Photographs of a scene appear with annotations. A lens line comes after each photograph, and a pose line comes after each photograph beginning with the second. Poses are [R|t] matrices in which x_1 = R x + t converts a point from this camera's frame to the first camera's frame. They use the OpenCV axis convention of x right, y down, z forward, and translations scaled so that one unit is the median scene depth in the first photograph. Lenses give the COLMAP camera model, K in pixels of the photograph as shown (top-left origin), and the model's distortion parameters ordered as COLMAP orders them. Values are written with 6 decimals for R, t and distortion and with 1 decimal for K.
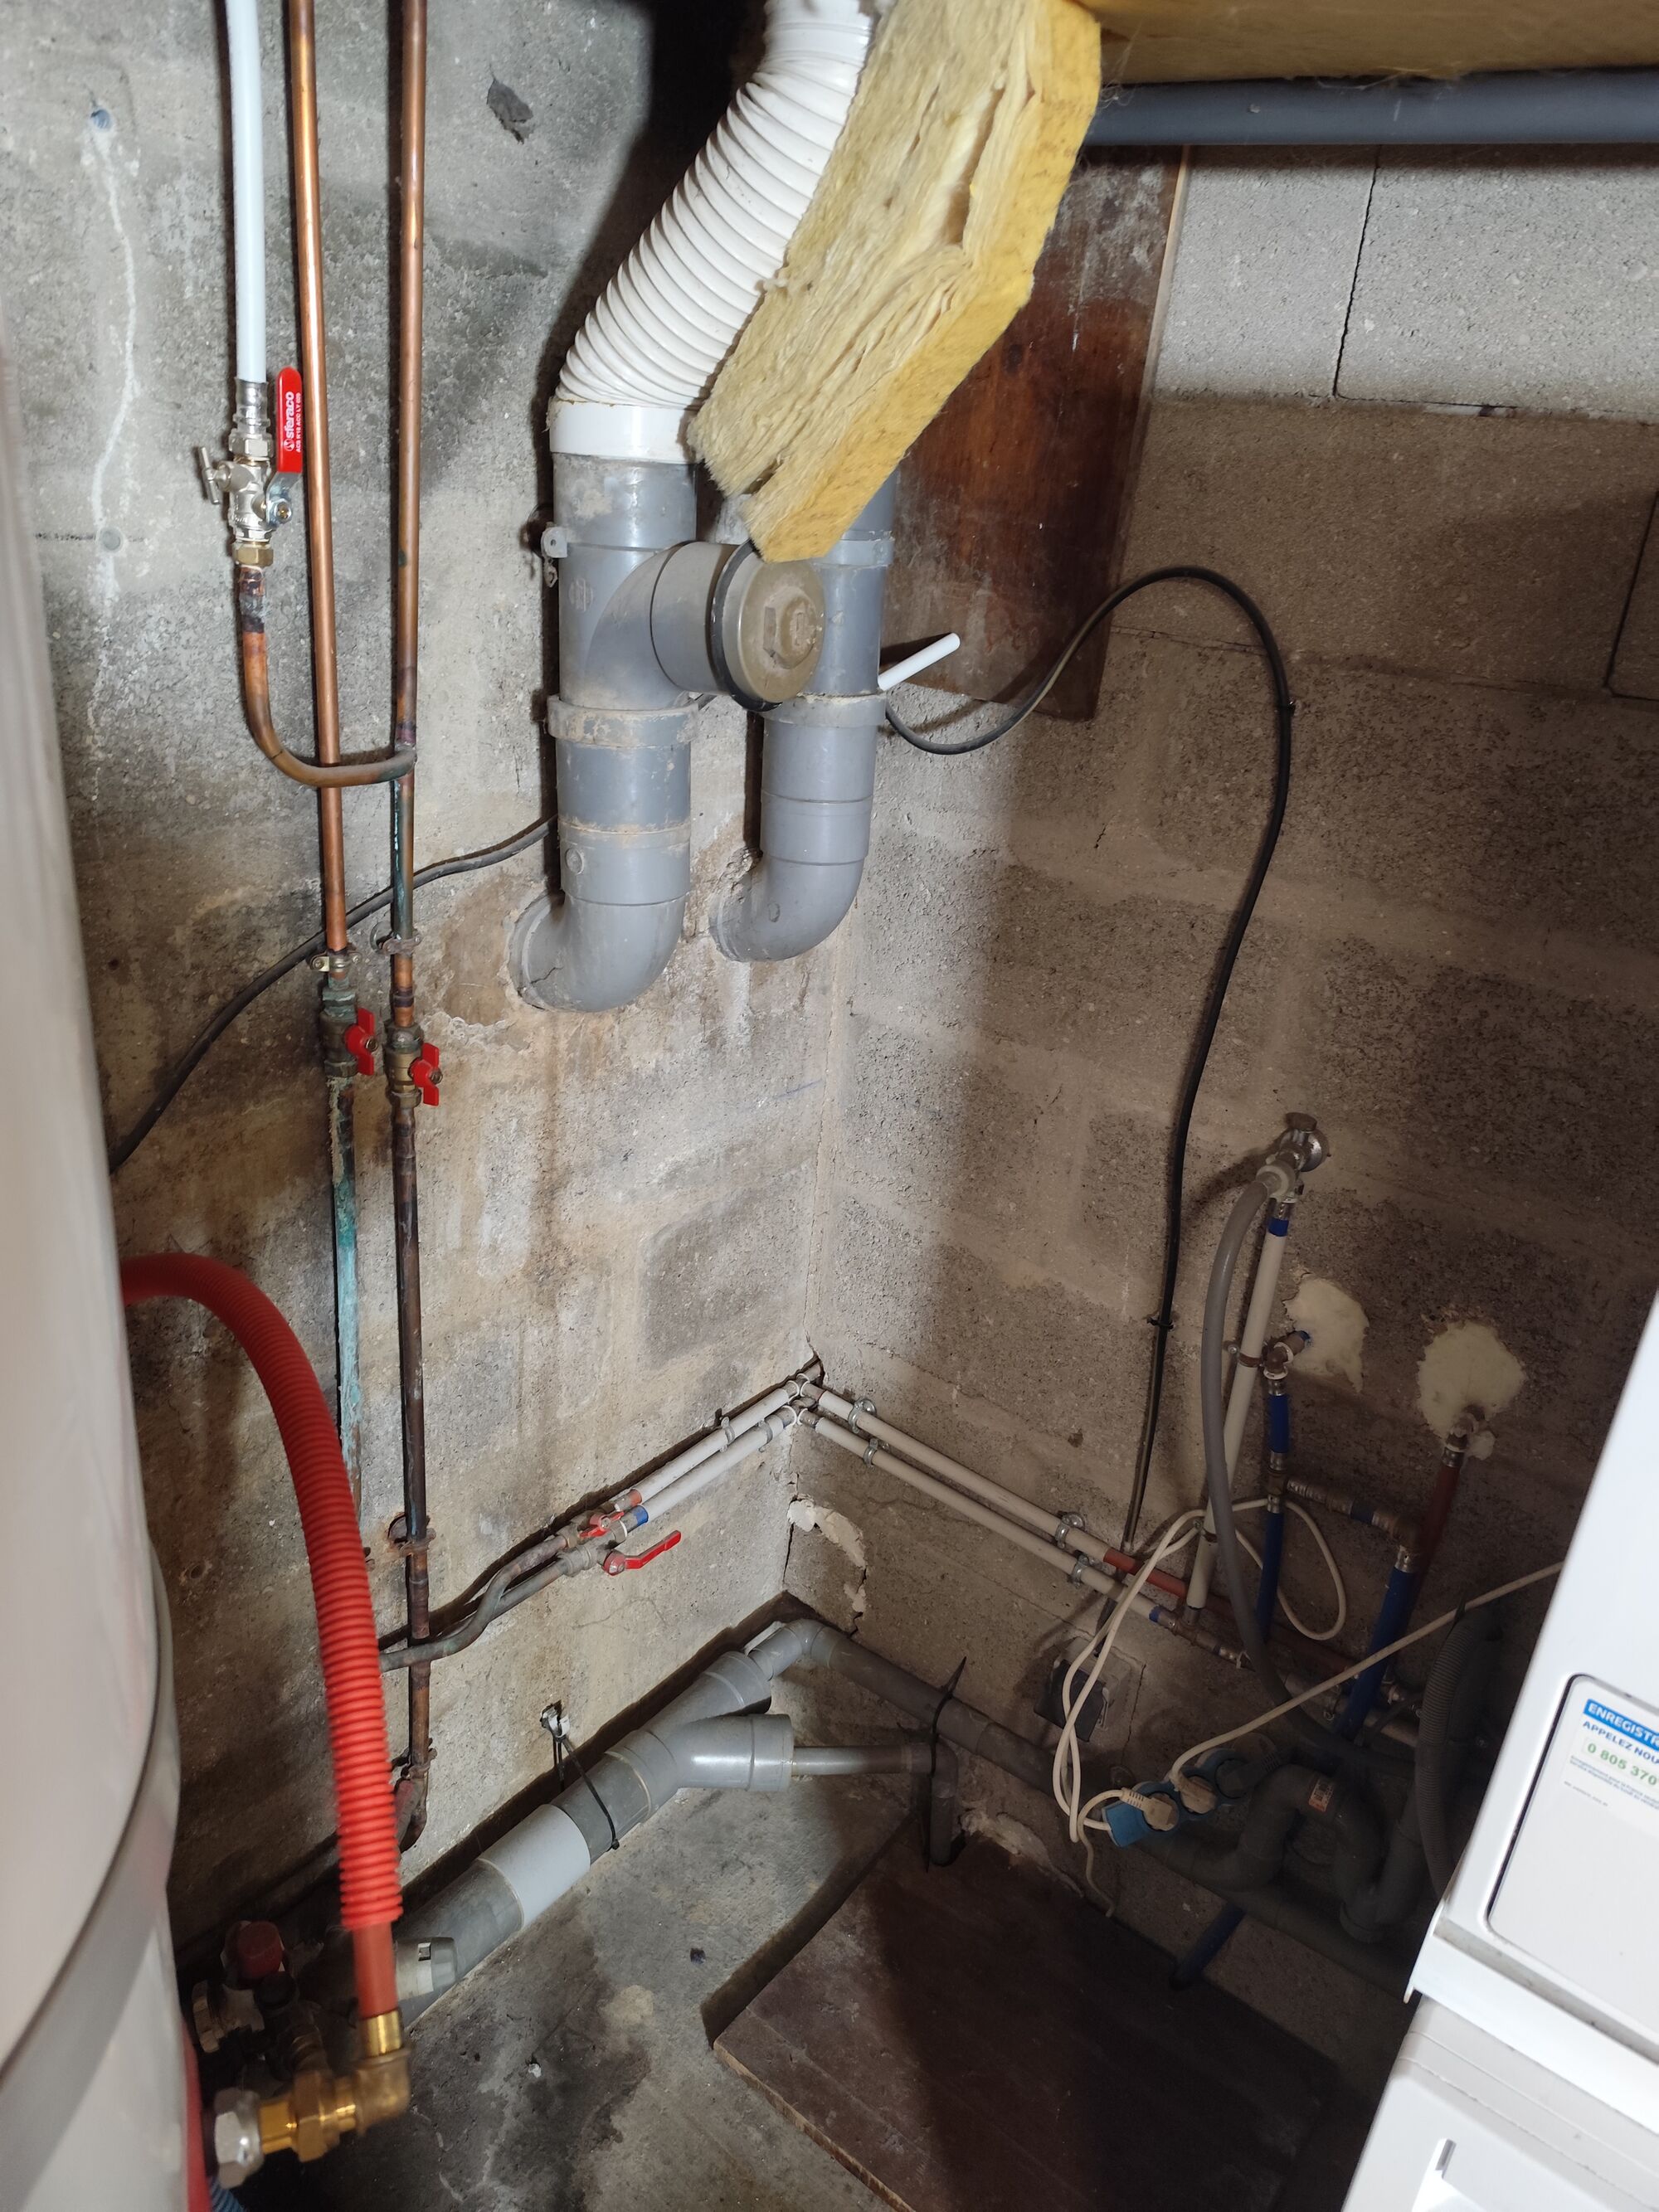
lens RADIAL K [[1511.0, 0, 819.4], [0, 1511.0, 1098.6], [0, 0, 1]] dist [0.010217, -0.017323]
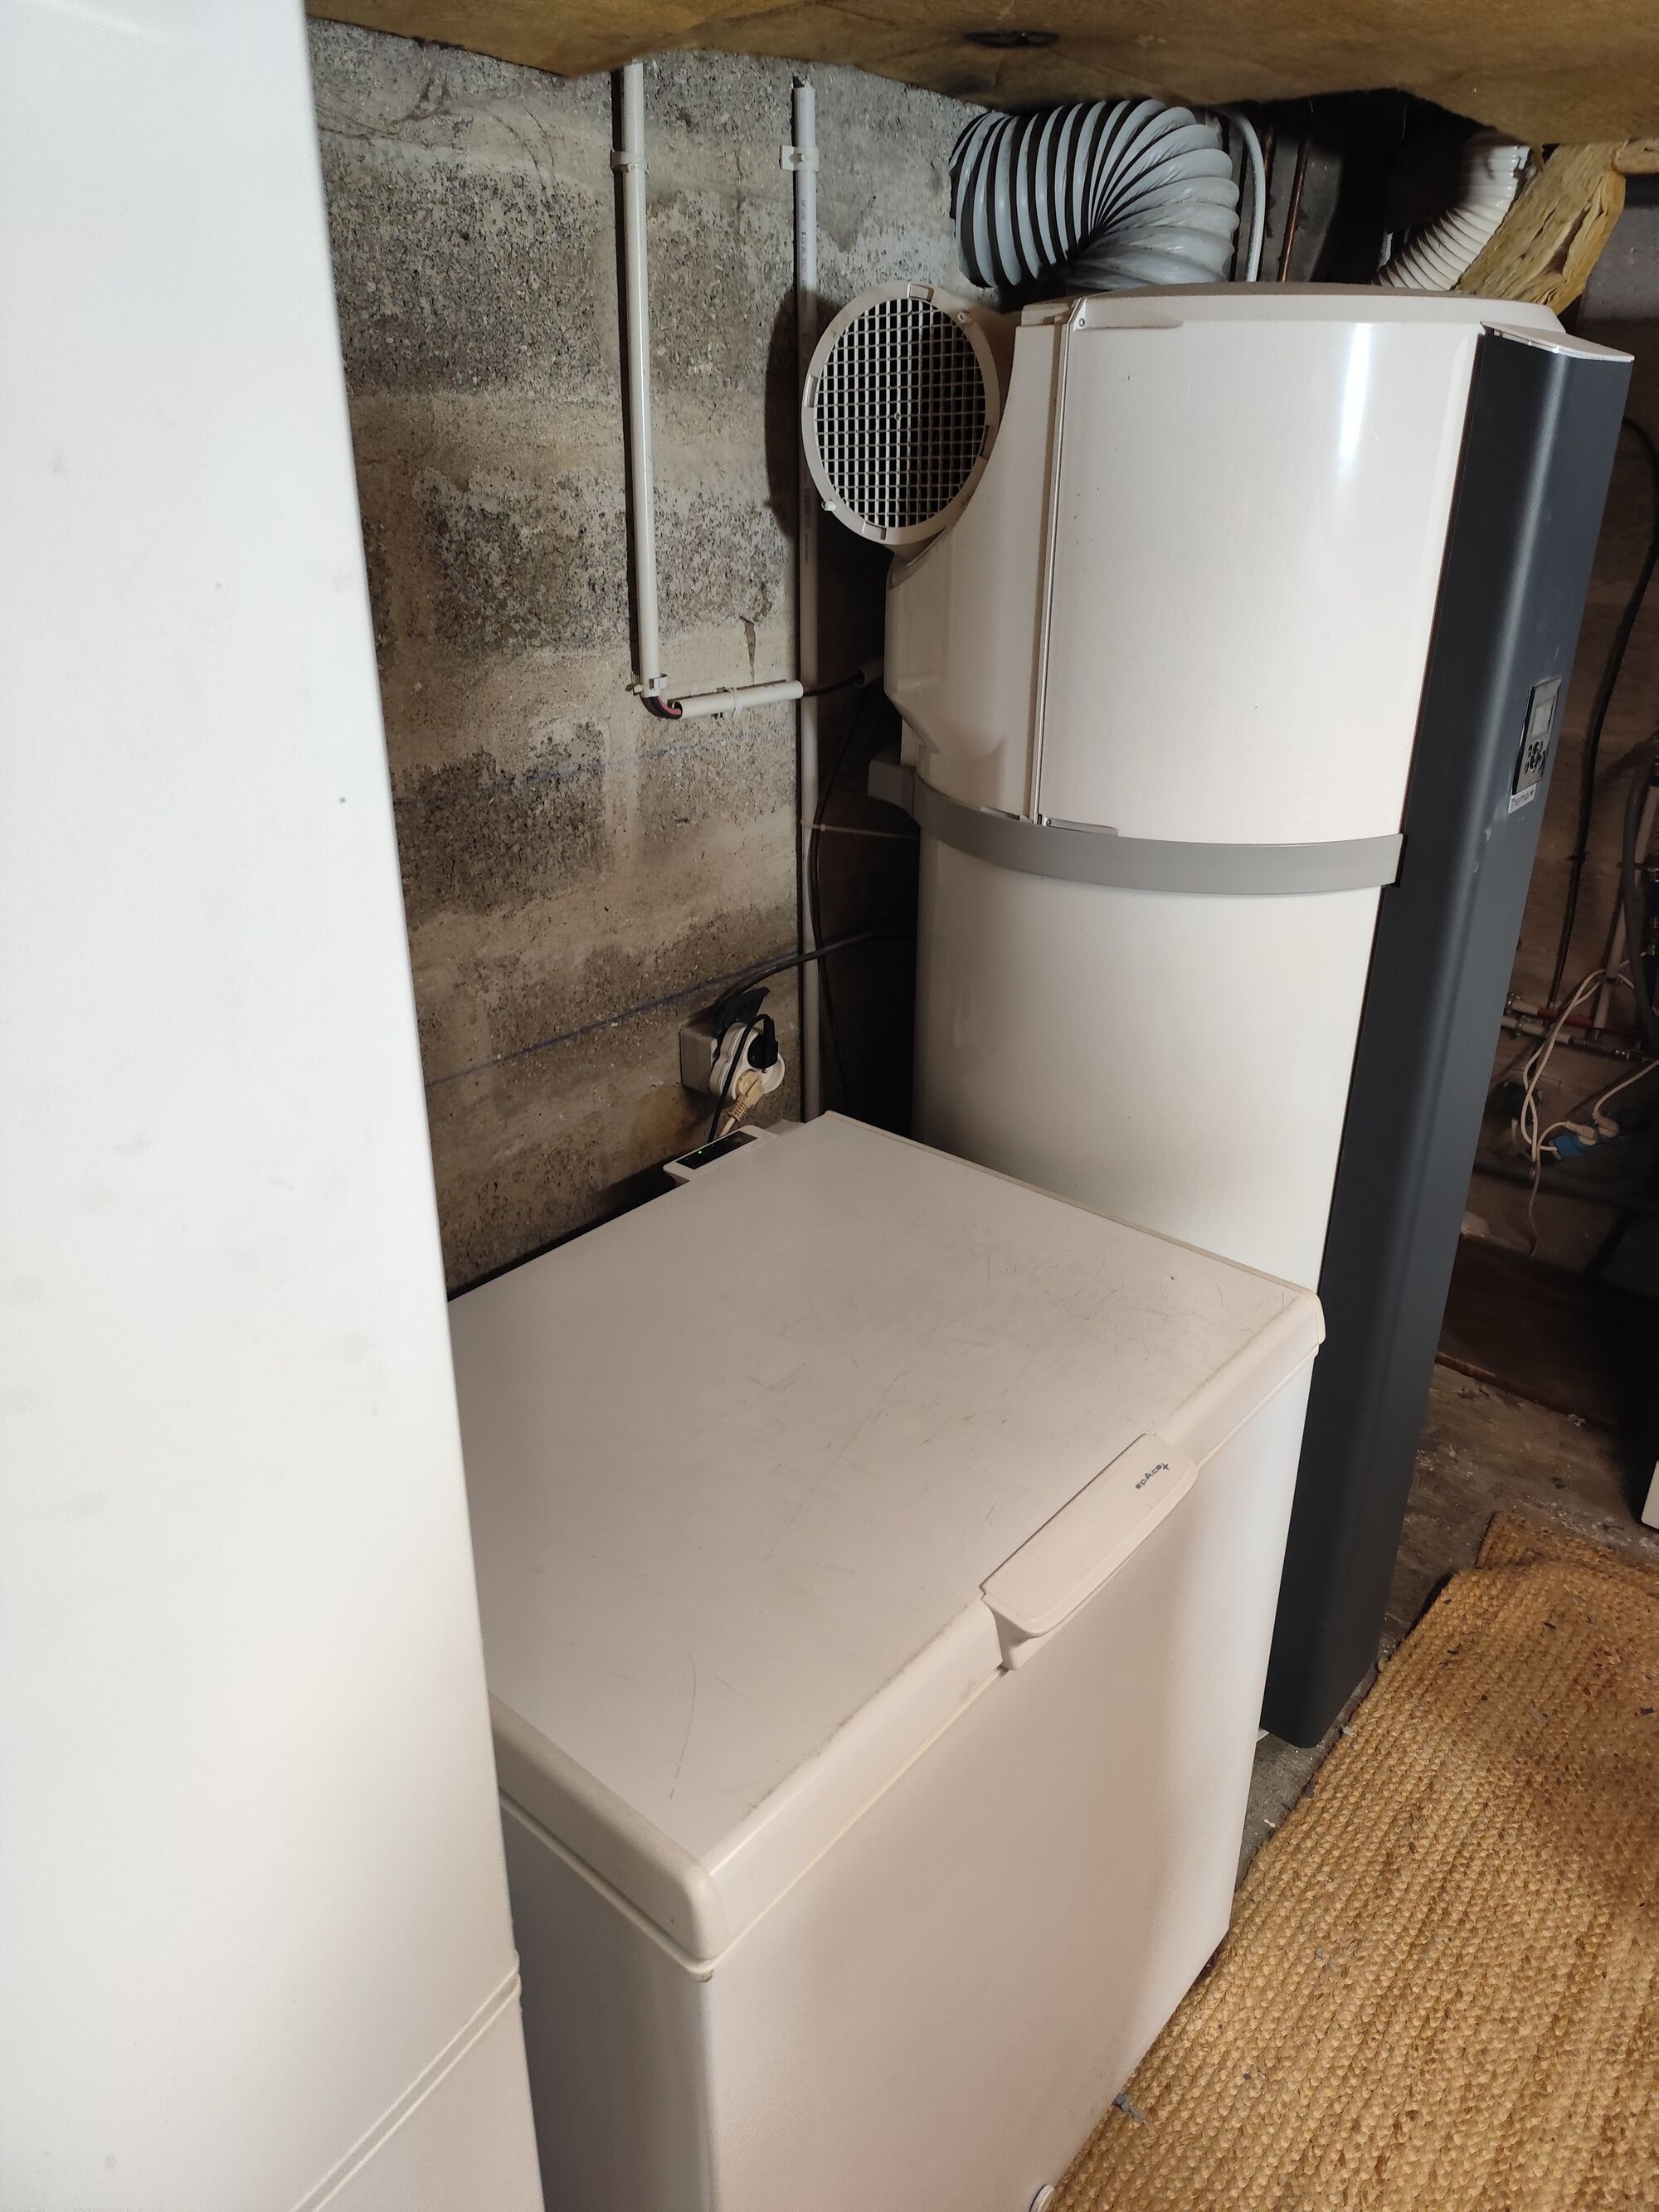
lens RADIAL K [[1511.0, 0, 819.4], [0, 1511.0, 1098.6], [0, 0, 1]] dist [0.010217, -0.017323]
pose [[0.994628, -0.045257, -0.093101, -0.483008], [0.048717, 0.998191, 0.035235, 0.313064], [0.091337, -0.039581, 0.995033, -0.809144]]
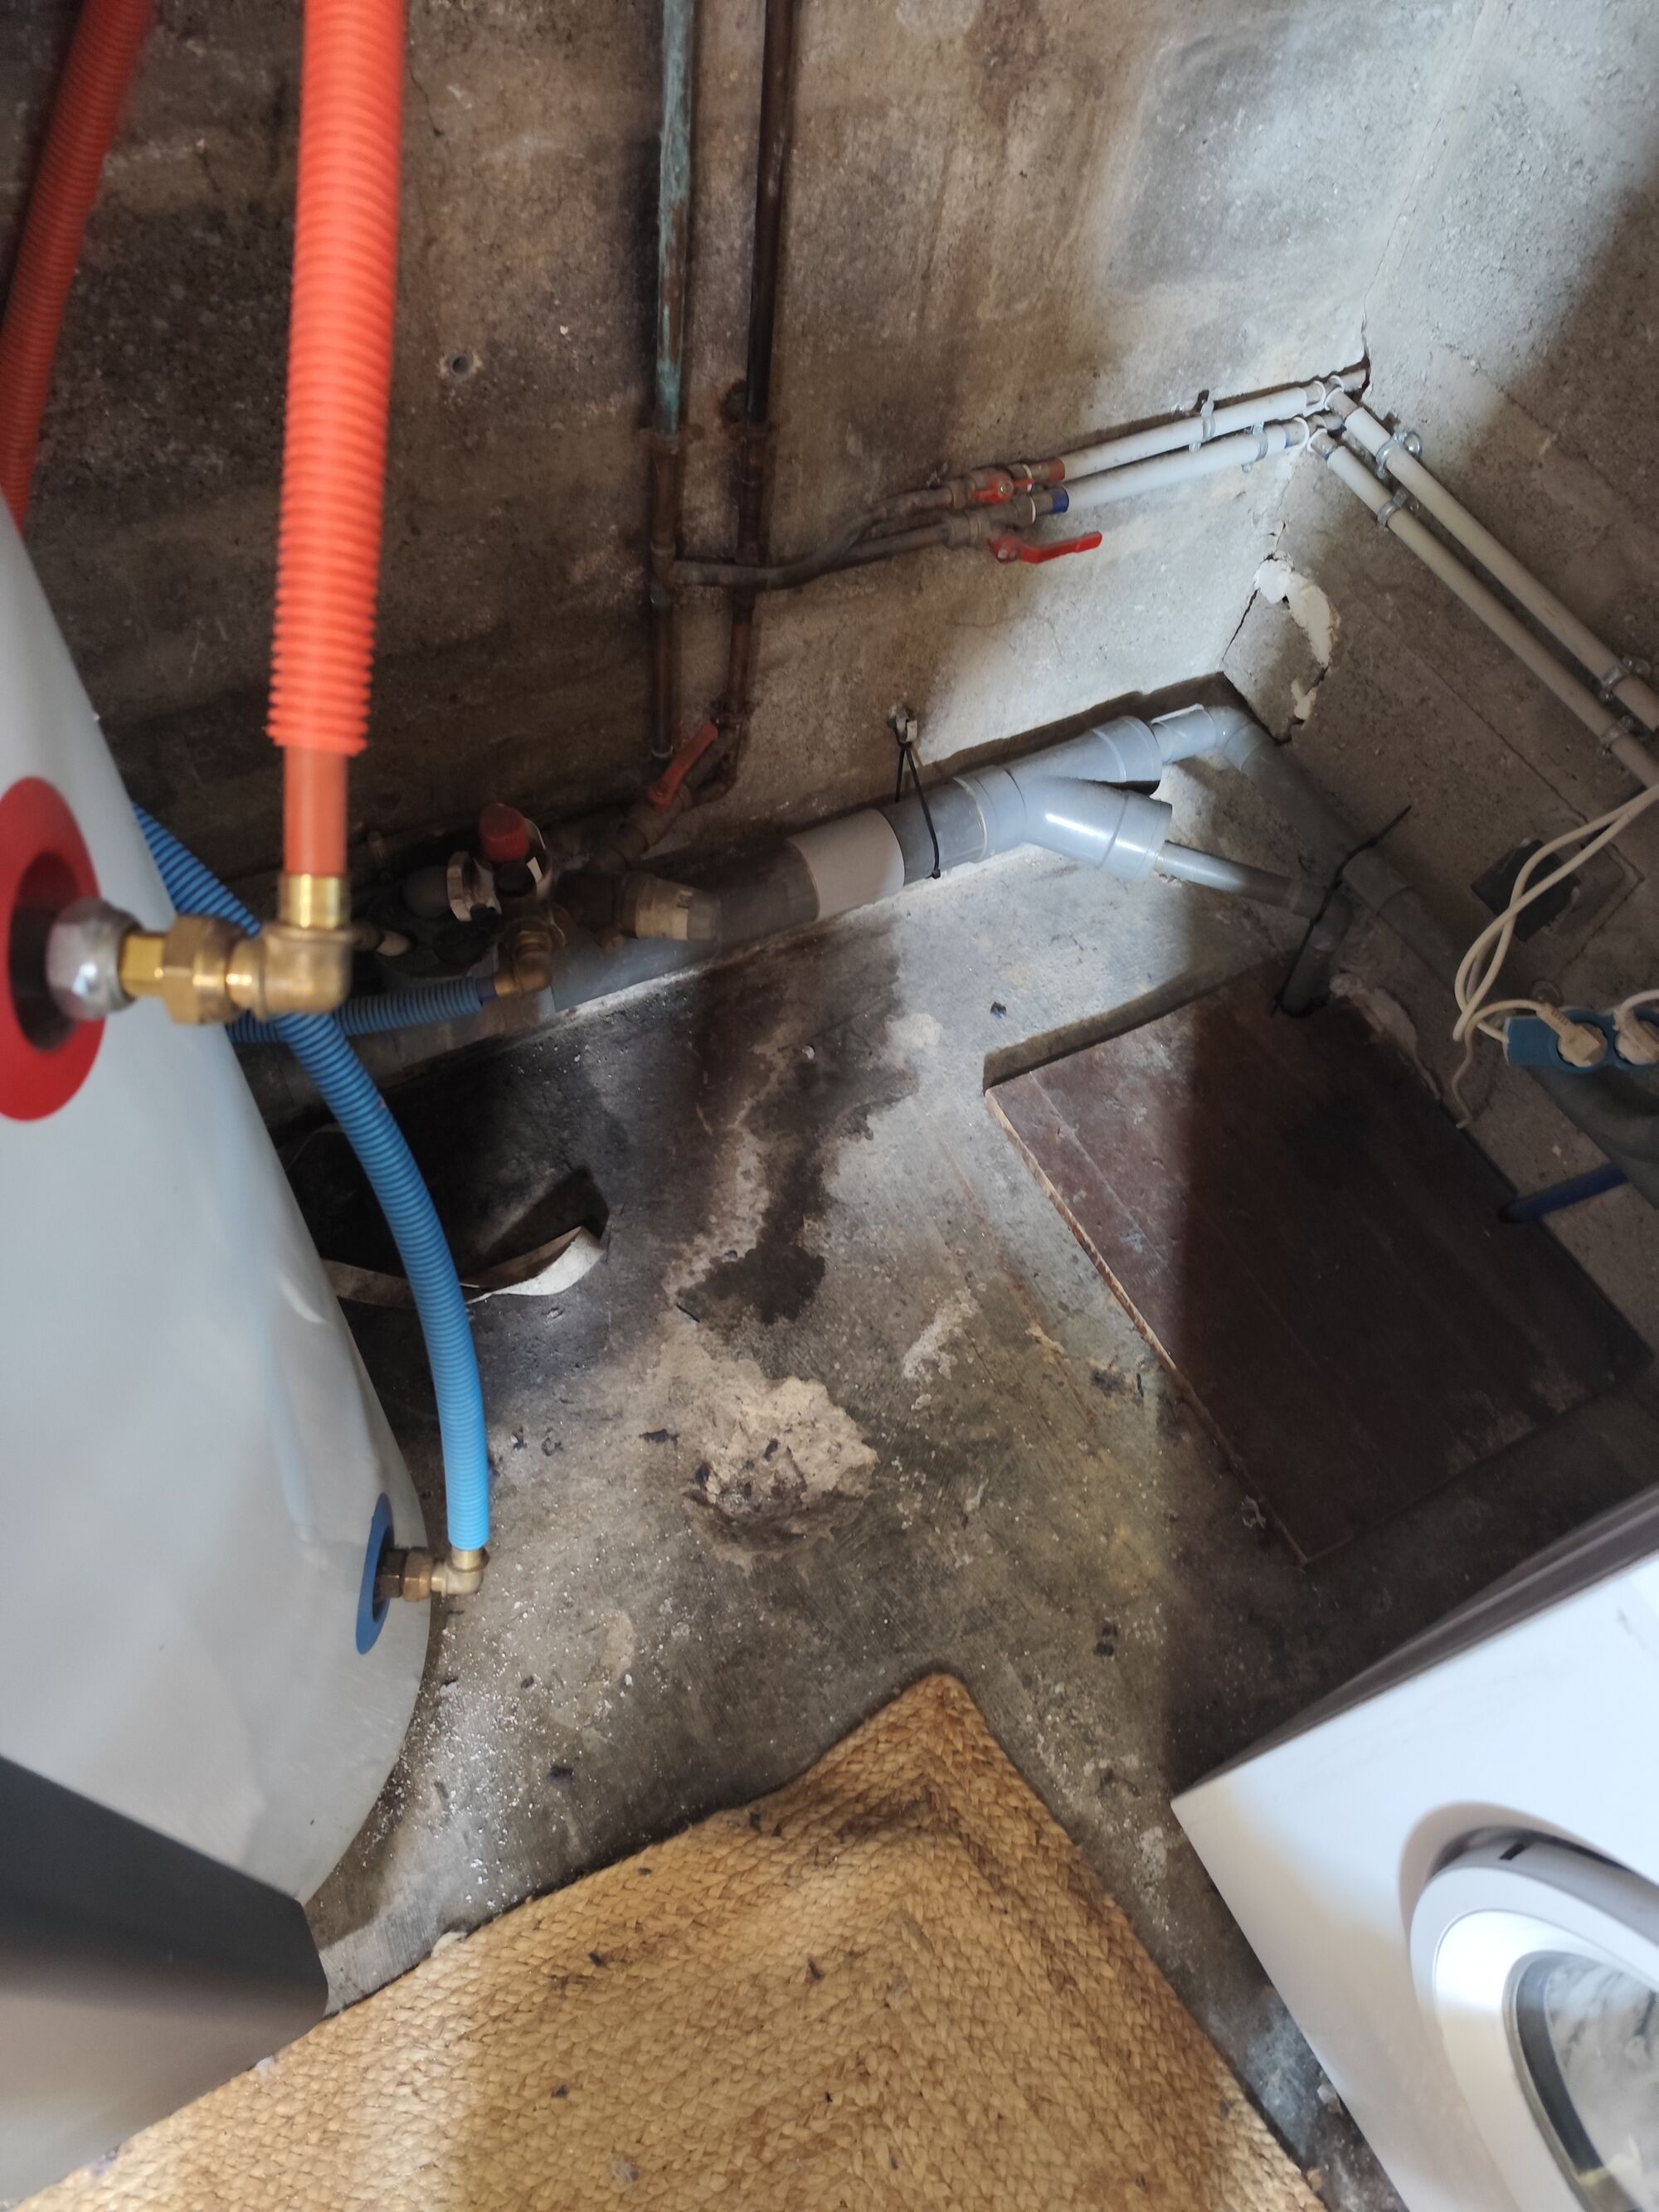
lens RADIAL K [[1511.0, 0, 819.4], [0, 1511.0, 1098.6], [0, 0, 1]] dist [0.010217, -0.017323]
pose [[0.917017, 0.339403, -0.209488, 0.034679], [-0.171108, 0.809215, 0.562043, 0.113643], [0.360280, -0.479559, 0.800139, 0.202249]]
